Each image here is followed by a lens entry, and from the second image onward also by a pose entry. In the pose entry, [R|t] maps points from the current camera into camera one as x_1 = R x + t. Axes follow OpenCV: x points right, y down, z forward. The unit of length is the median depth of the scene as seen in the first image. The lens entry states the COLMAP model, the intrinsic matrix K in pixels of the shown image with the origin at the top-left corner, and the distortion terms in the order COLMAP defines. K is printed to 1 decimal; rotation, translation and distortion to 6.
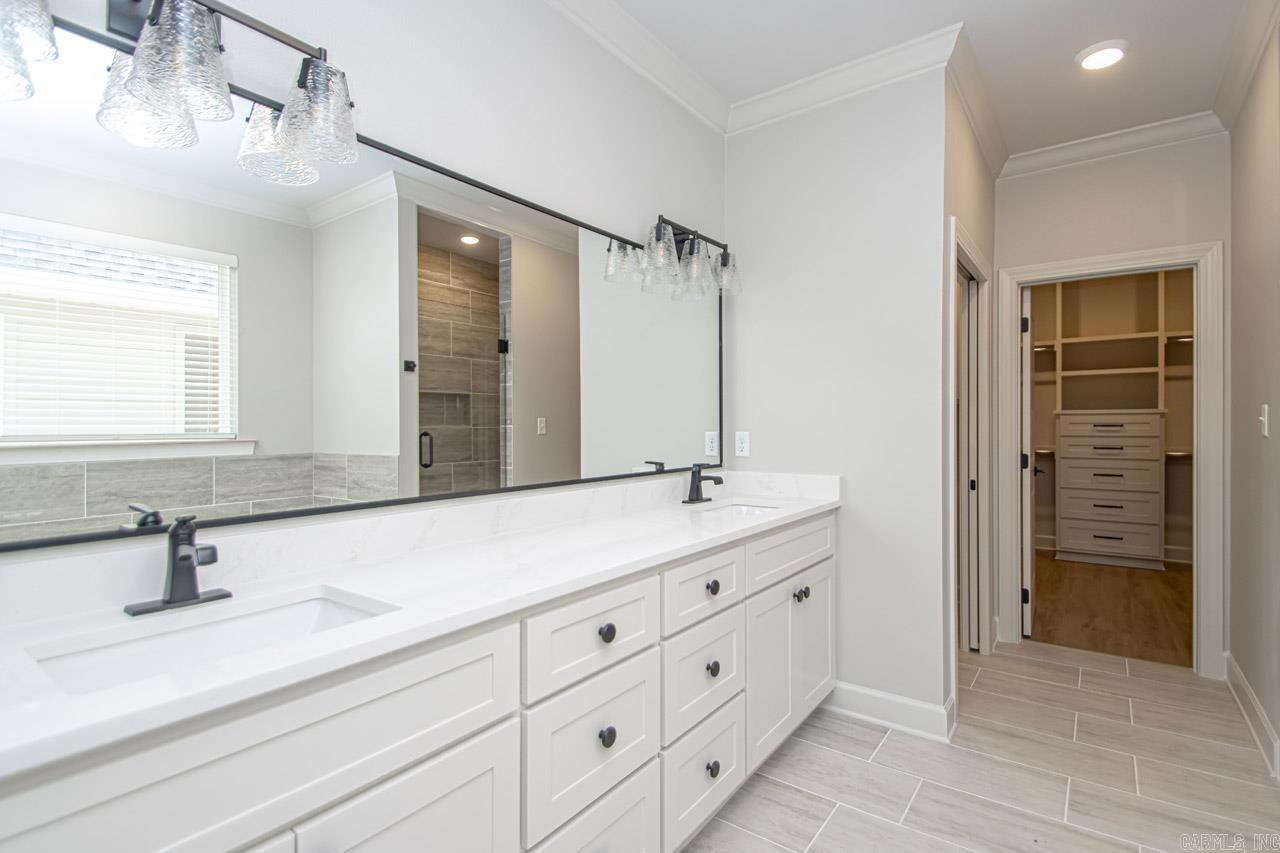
lens RADIAL K [[600.6, 0, 643.7], [0, 600.6, 425.4], [0, 0, 1]] dist [0.026738, -0.014810]
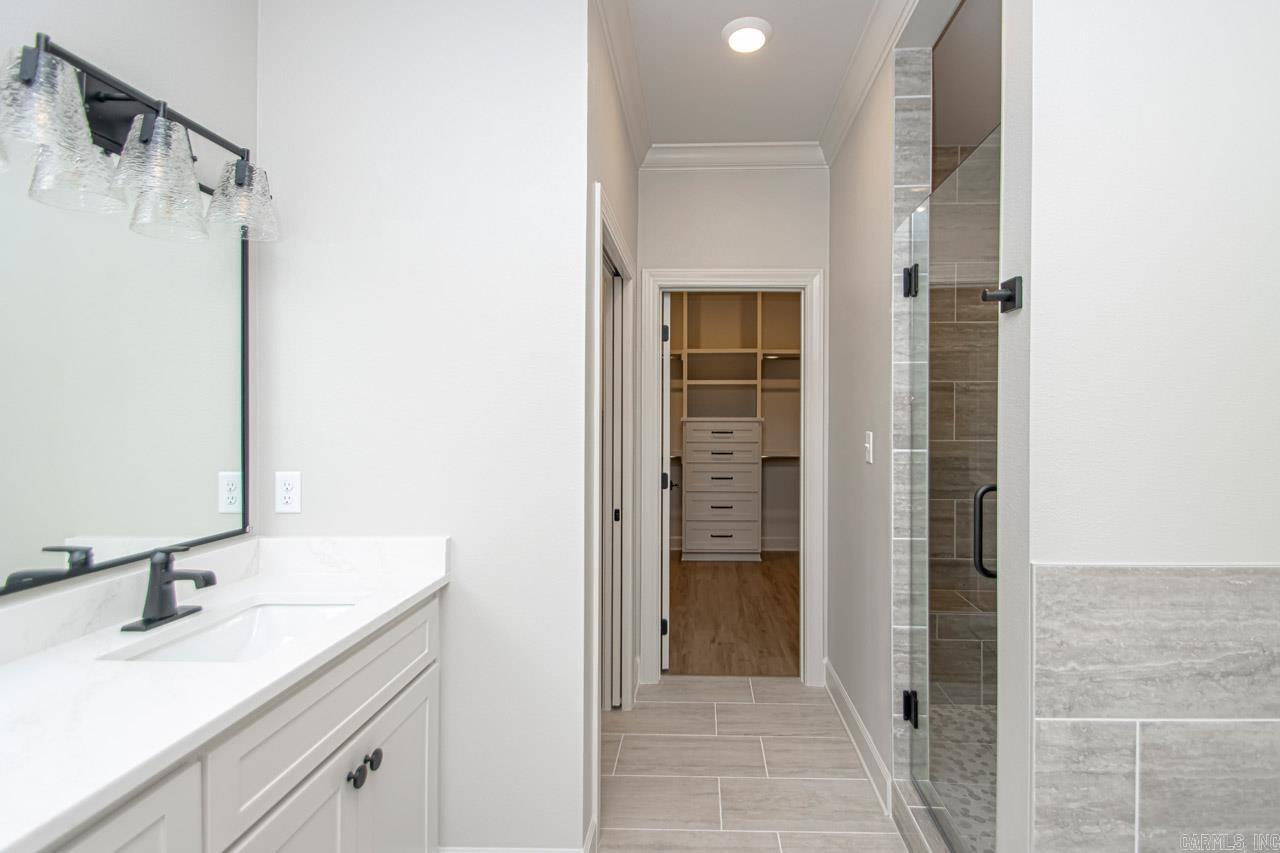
lens RADIAL K [[615.8, 0, 662.2], [0, 615.8, 423.9], [0, 0, 1]] dist [0.020863, -0.018077]
pose [[0.834631, 0.000079, 0.550809, 0.134990], [-0.005652, 0.999949, 0.008421, -0.044862], [-0.550780, -0.010141, 0.834589, 0.273065]]
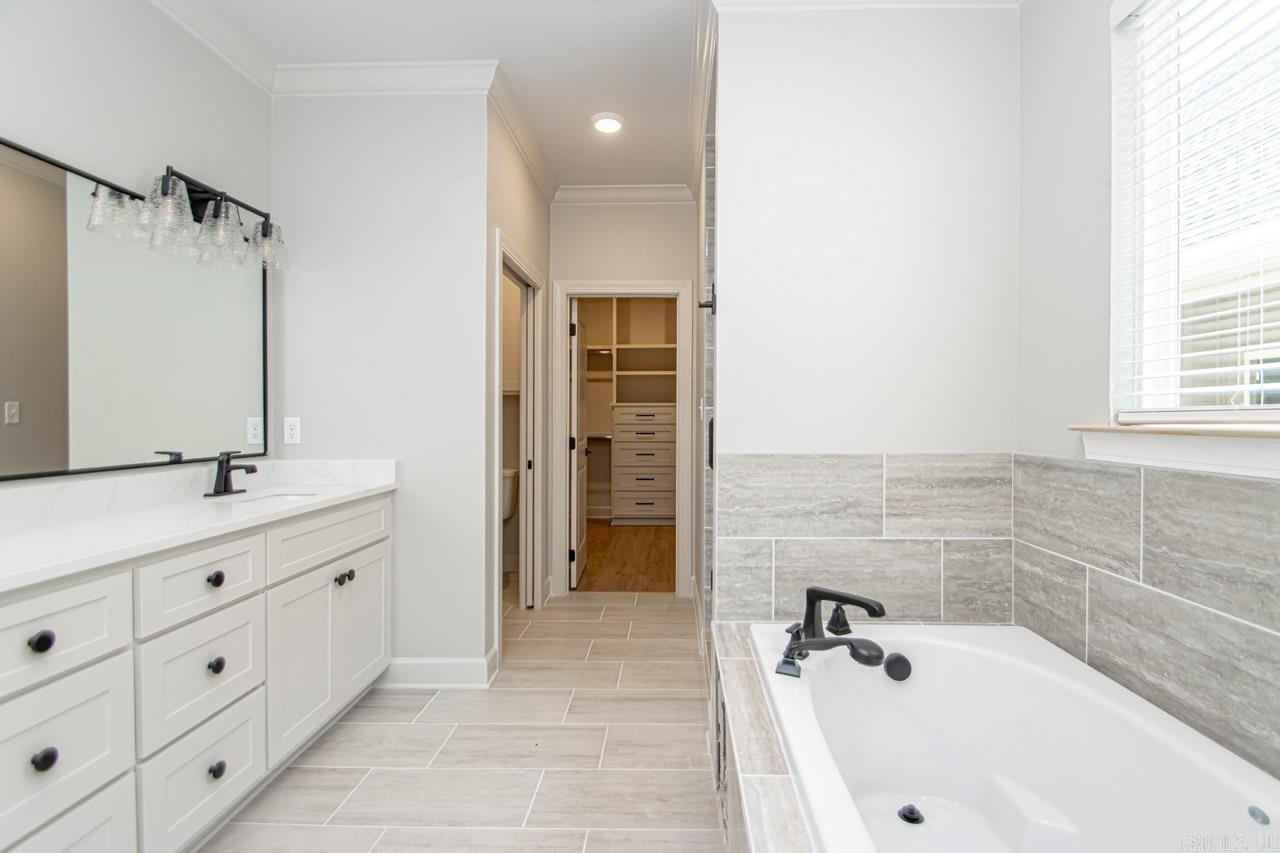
lens RADIAL K [[609.0, 0, 641.2], [0, 609.0, 422.2], [0, 0, 1]] dist [0.020602, -0.023182]
pose [[0.825841, -0.003030, 0.563895, 0.075517], [-0.000929, 0.999977, 0.006734, 0.010849], [-0.563902, -0.006085, 0.825819, -0.091909]]
